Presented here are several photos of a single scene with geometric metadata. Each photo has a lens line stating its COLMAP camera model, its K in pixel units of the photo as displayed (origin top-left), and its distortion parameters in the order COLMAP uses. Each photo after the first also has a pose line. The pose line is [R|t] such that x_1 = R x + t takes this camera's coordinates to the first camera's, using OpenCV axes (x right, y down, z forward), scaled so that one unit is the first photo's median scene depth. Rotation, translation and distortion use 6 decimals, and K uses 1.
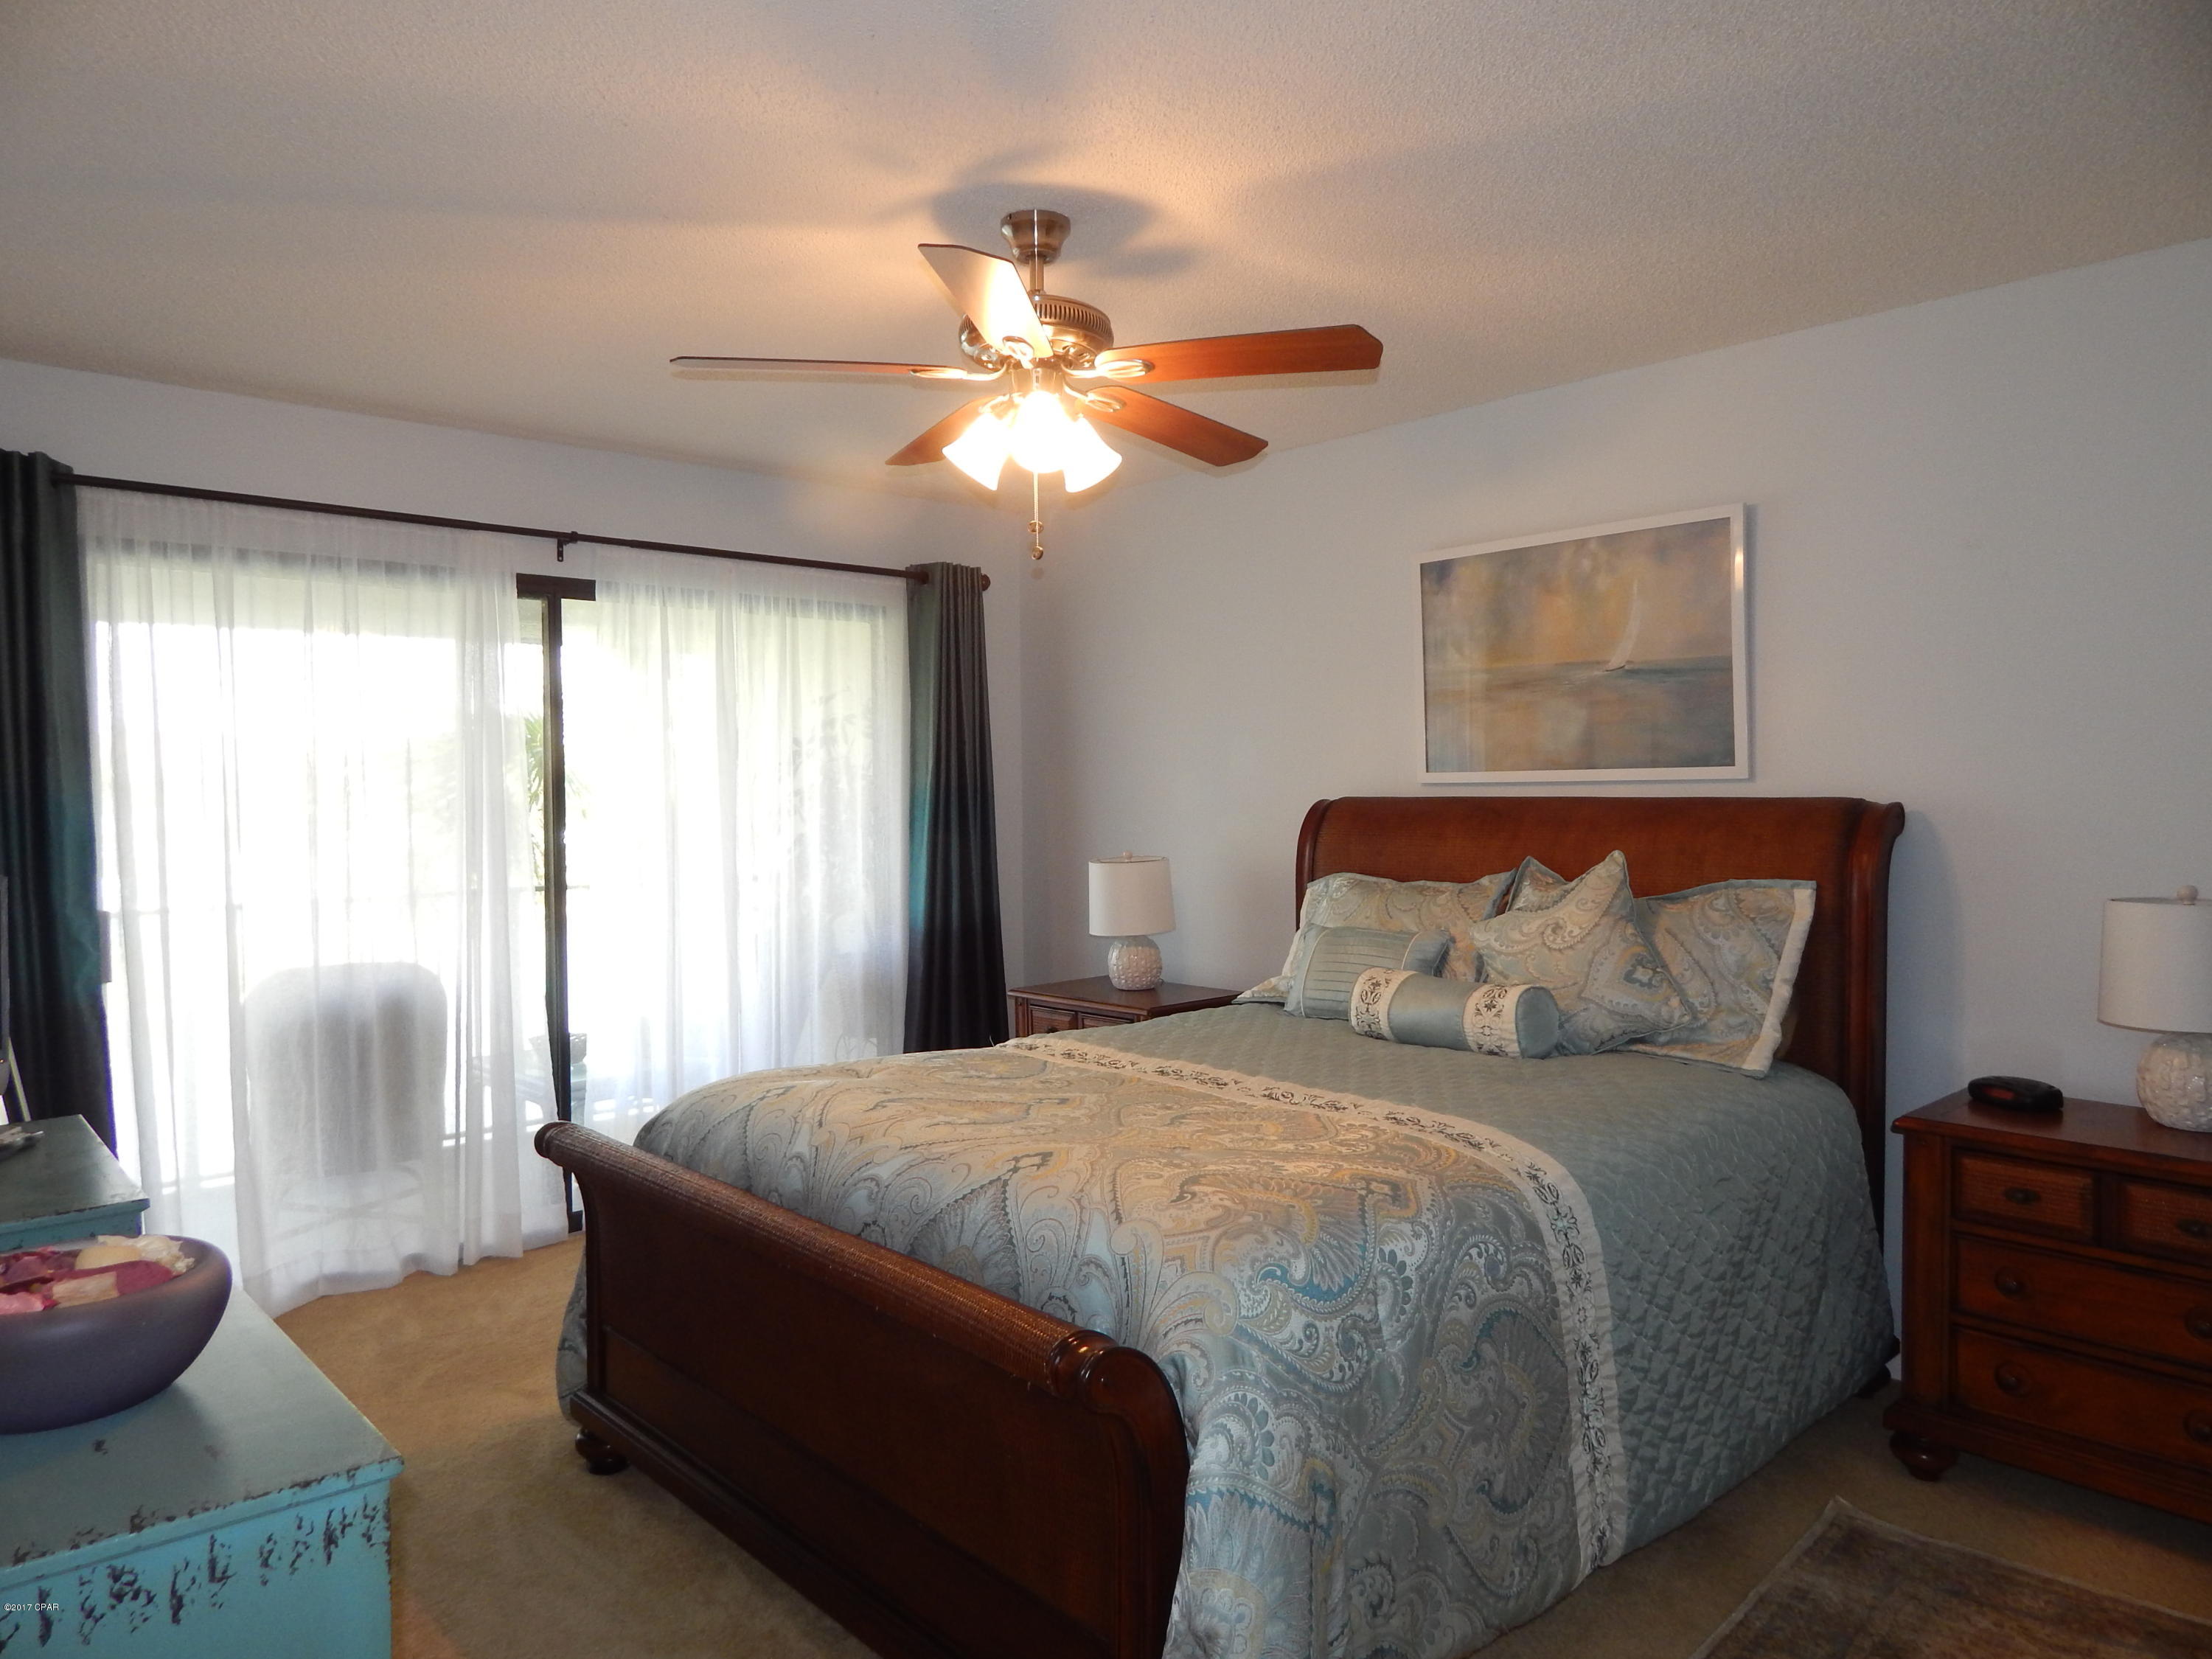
lens RADIAL K [[1447.4, 0, 1110.1], [0, 1447.4, 821.8], [0, 0, 1]] dist [-0.002944, -0.005948]
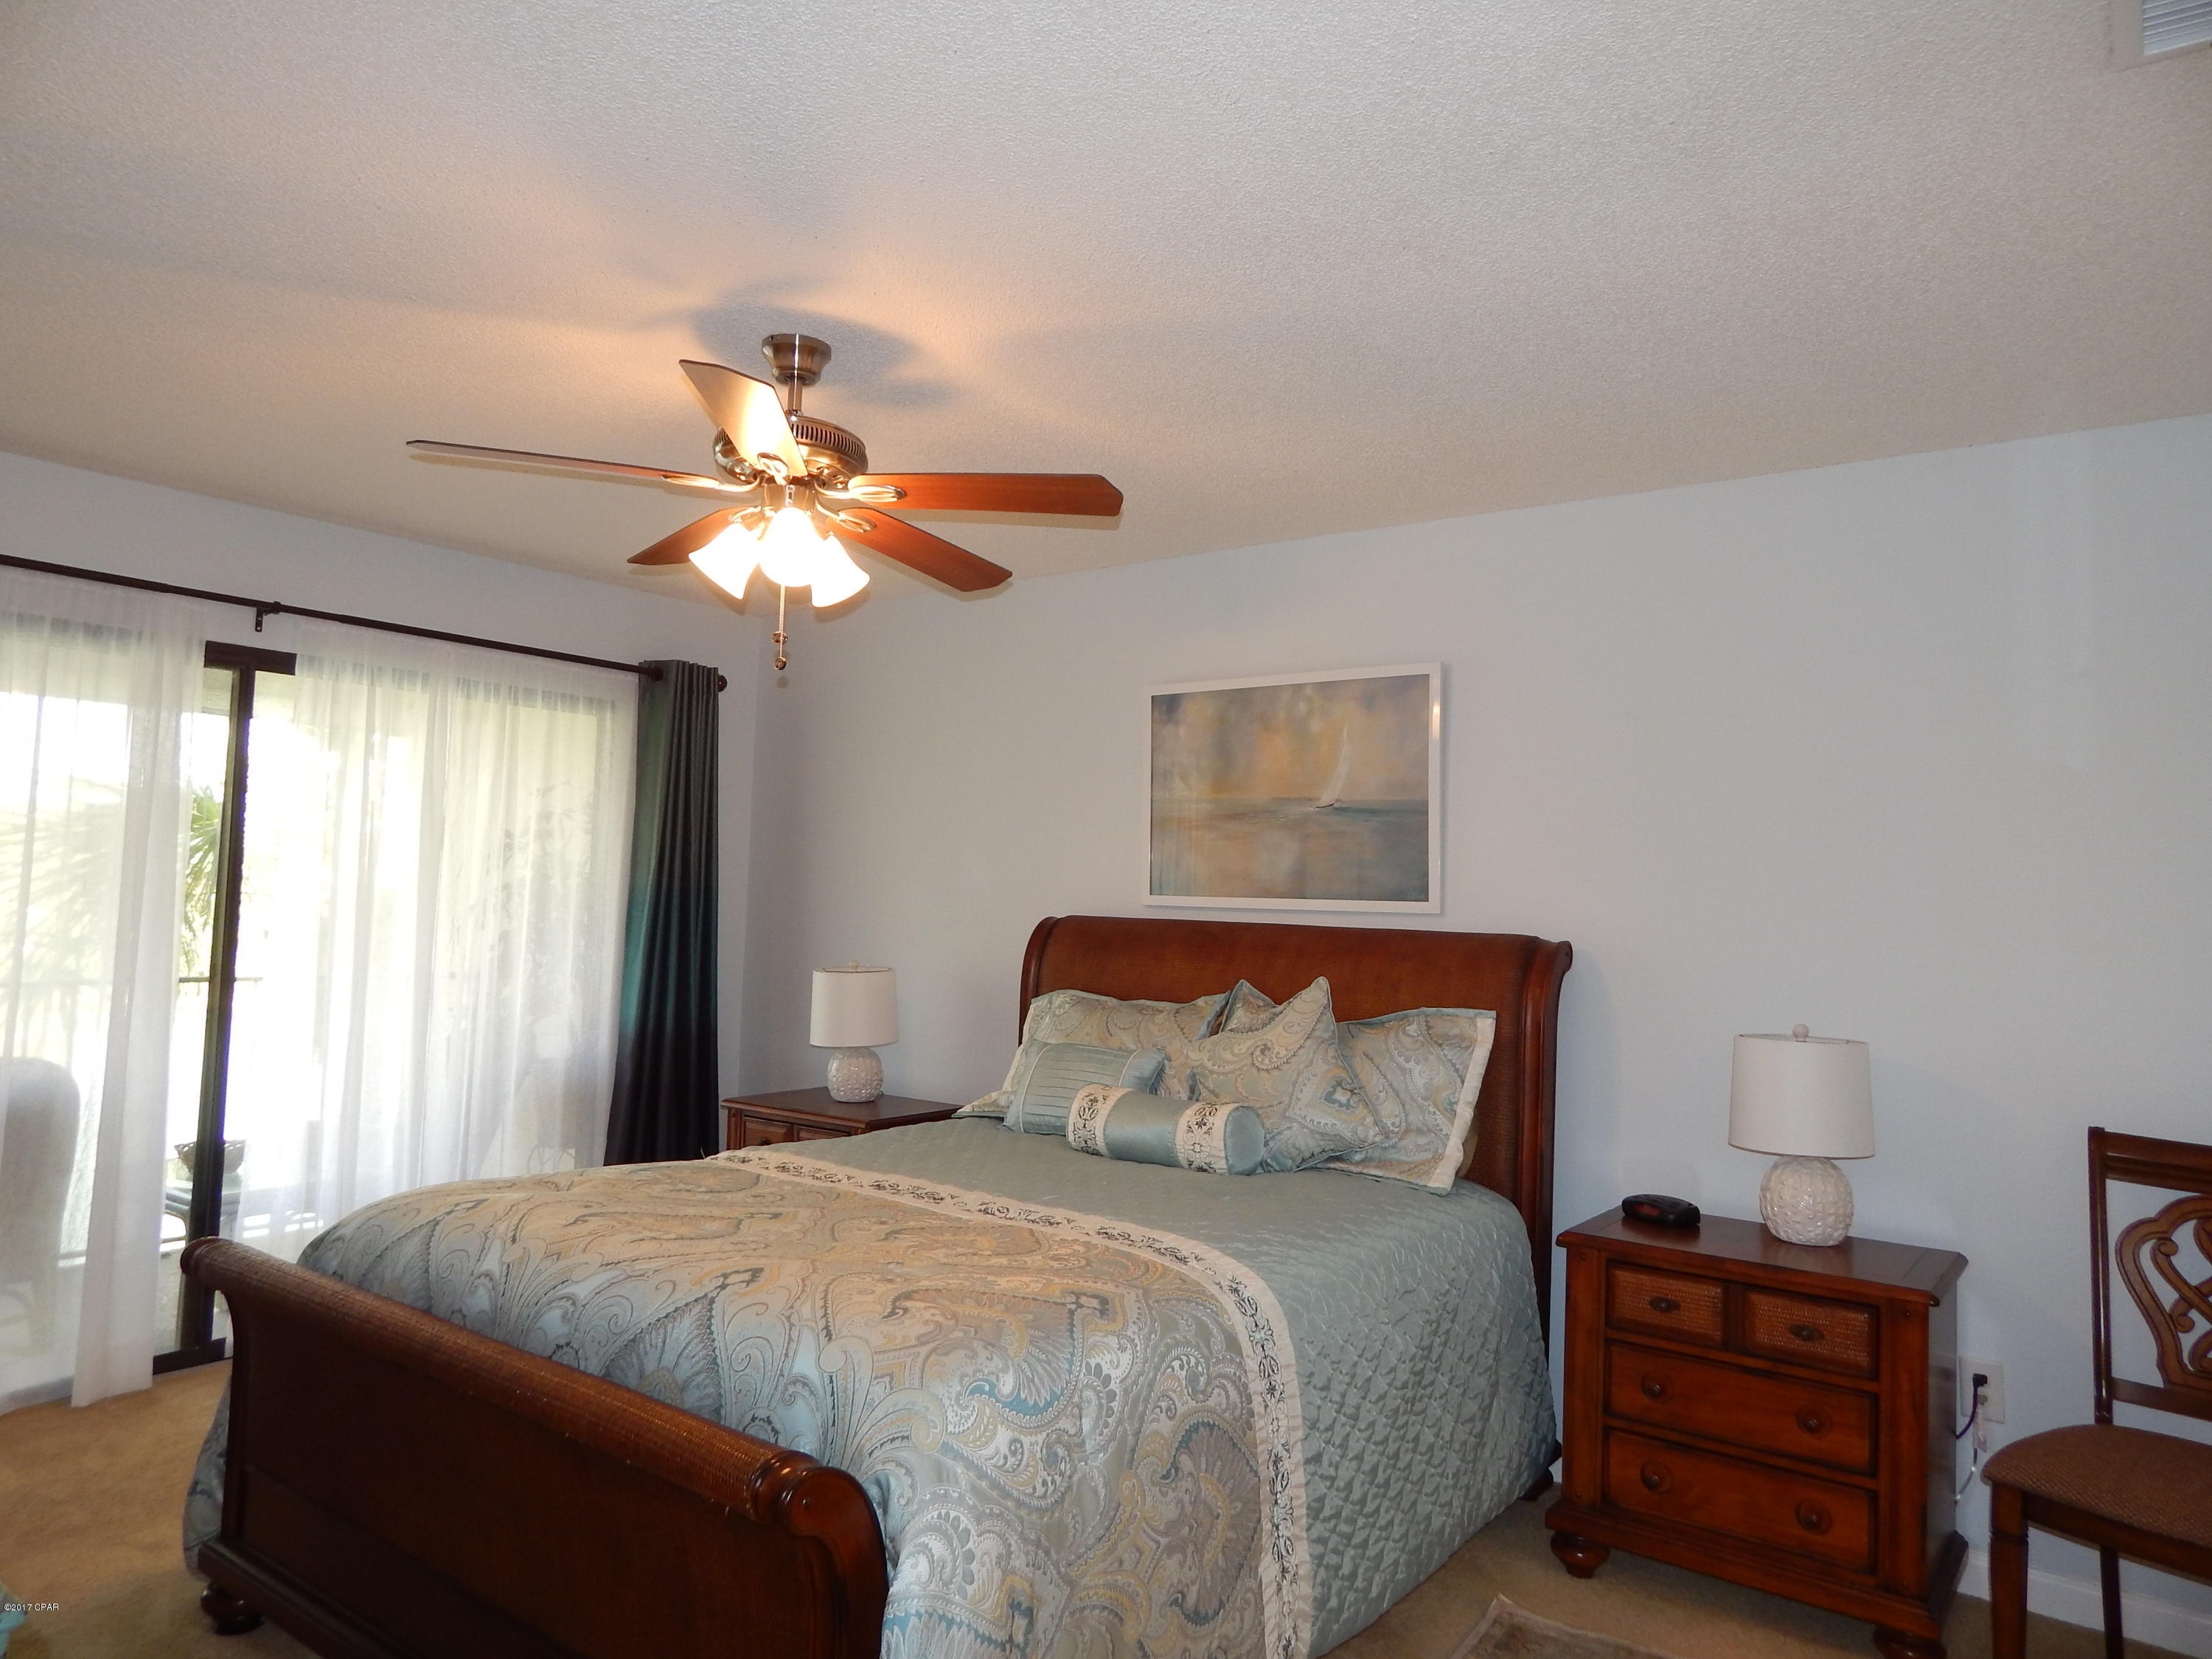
lens RADIAL K [[1452.8, 0, 1120.1], [0, 1452.8, 823.8], [0, 0, 1]] dist [-0.001649, -0.001273]
pose [[0.980510, 0.052188, 0.189409, -0.003612], [-0.037987, 0.996241, -0.077849, -0.004230], [-0.192759, 0.069137, 0.978807, -0.028326]]
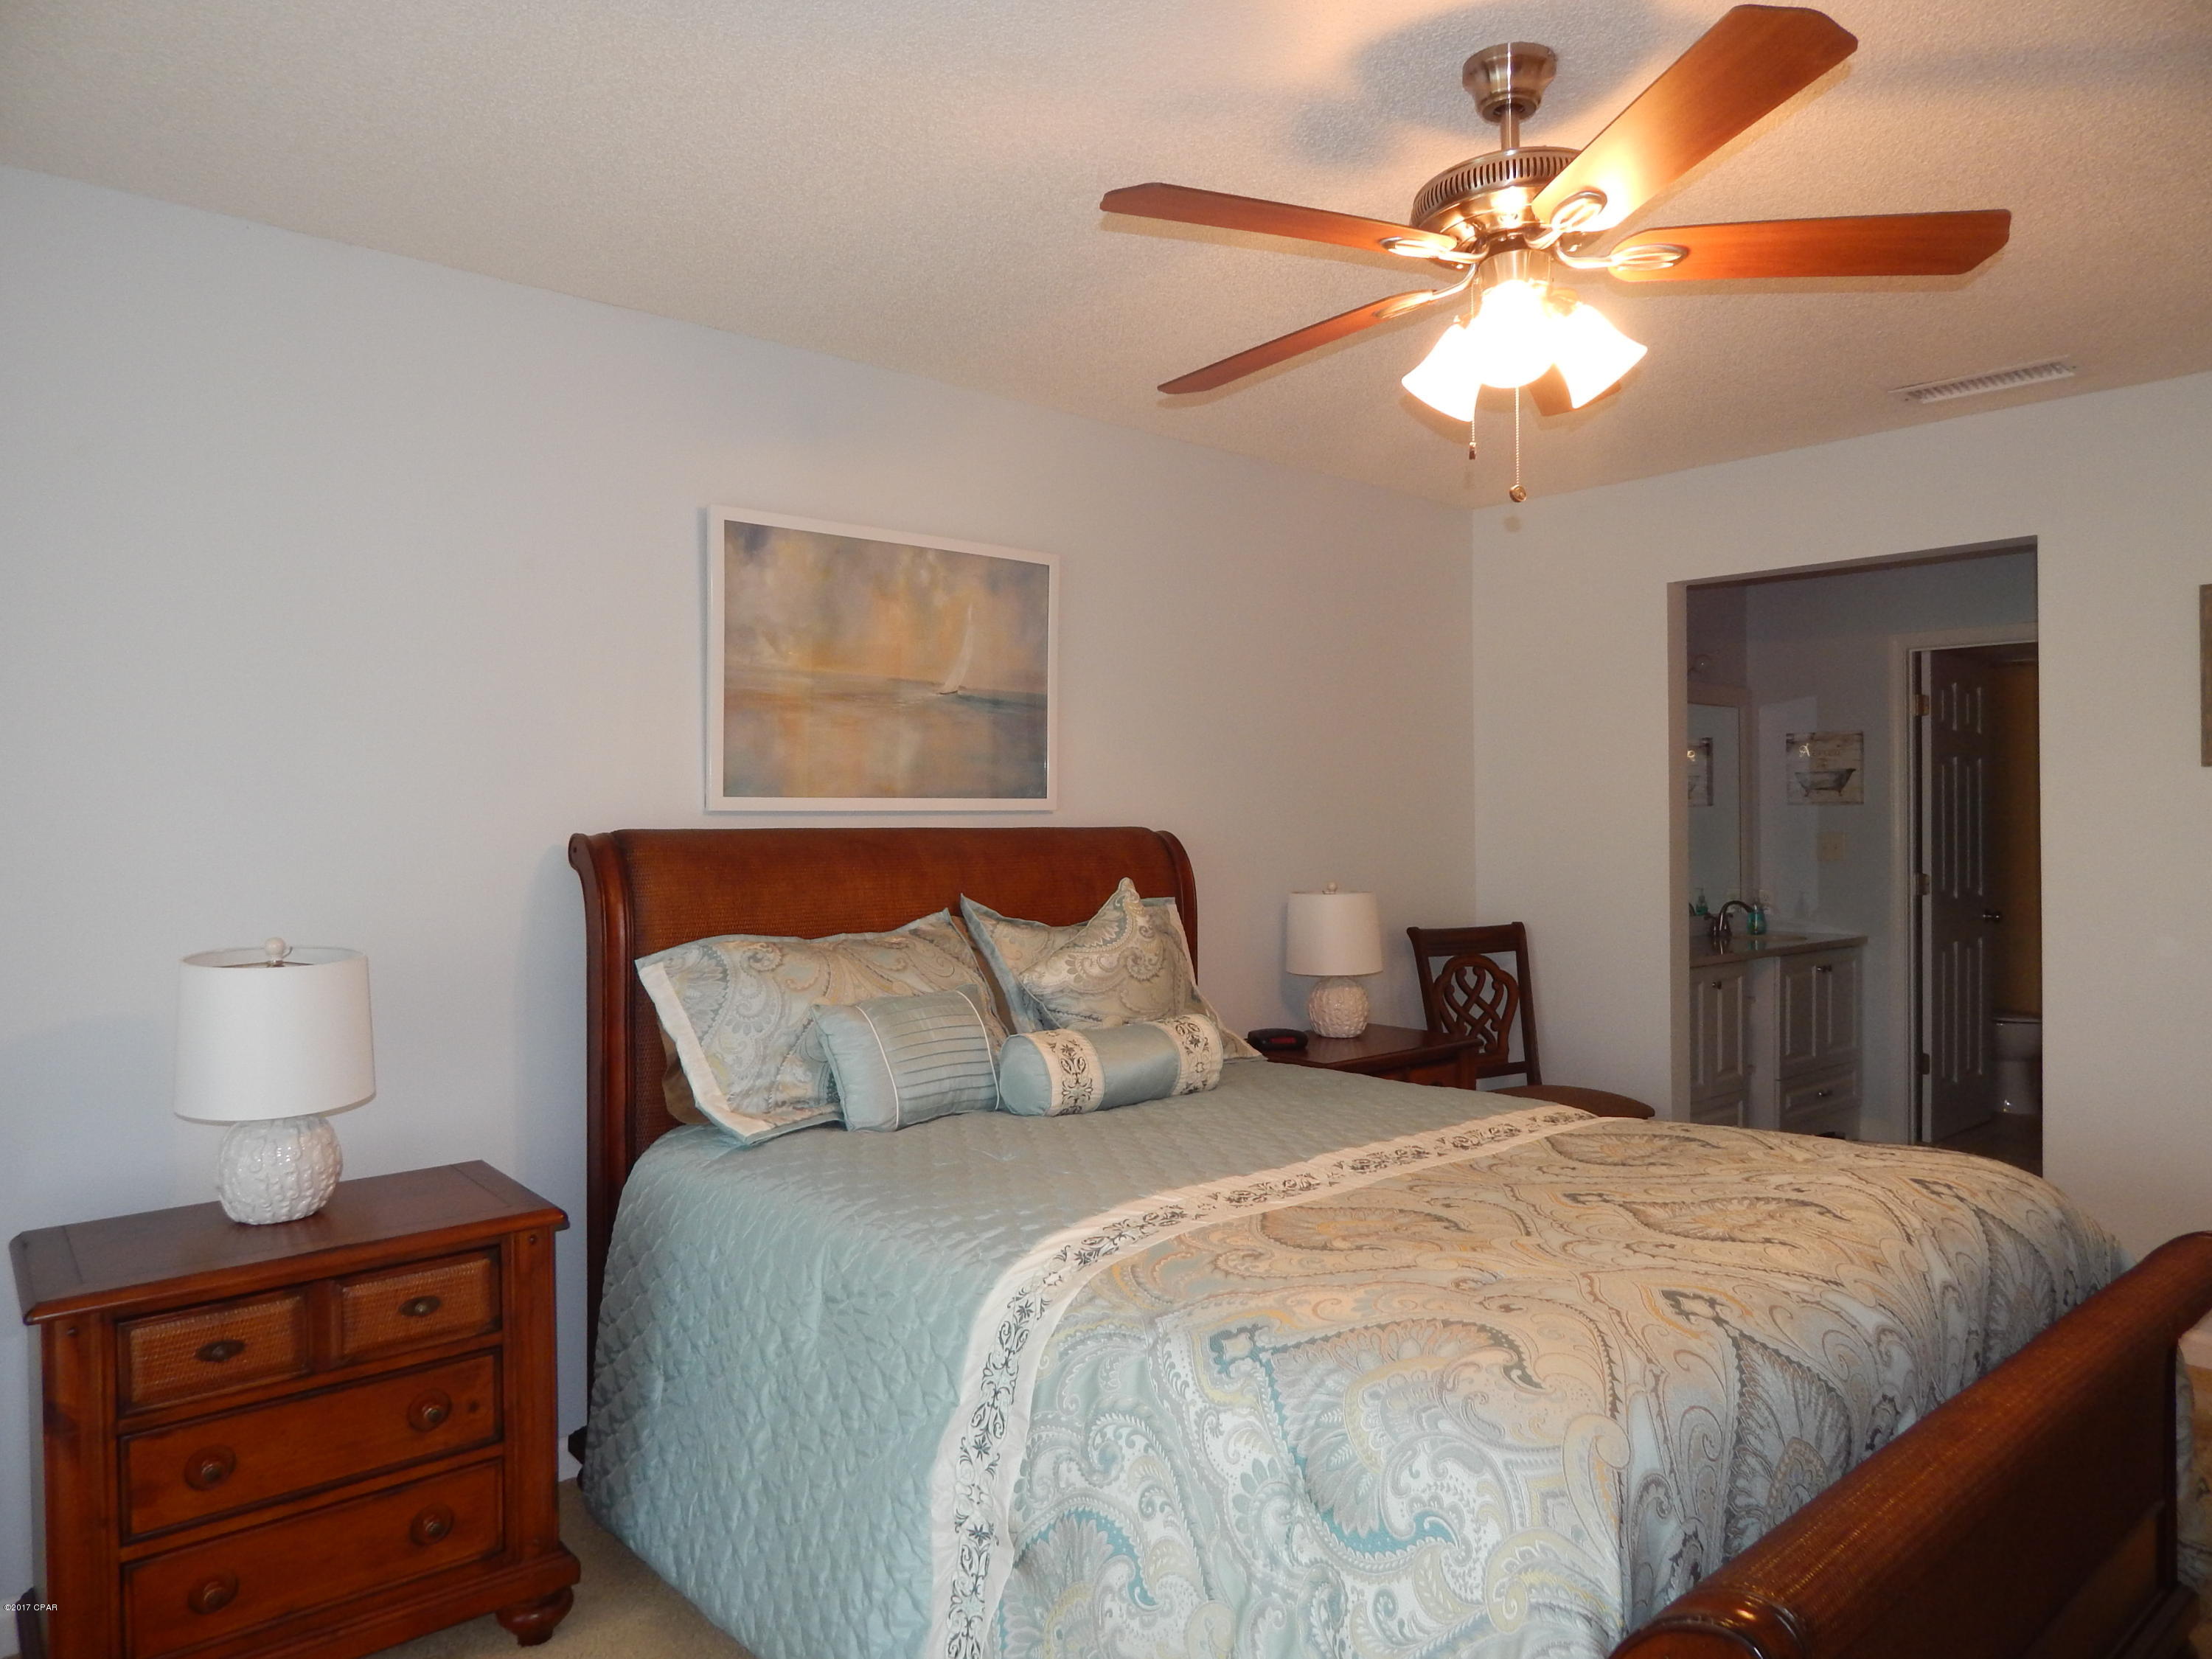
lens RADIAL K [[1446.1, 0, 1100.0], [0, 1446.1, 819.9], [0, 0, 1]] dist [0.007395, 0.000458]
pose [[0.023153, 0.014761, 0.999623, -0.771796], [0.028168, 0.999484, -0.015411, -0.006616], [-0.999335, 0.028515, 0.022725, 1.144108]]
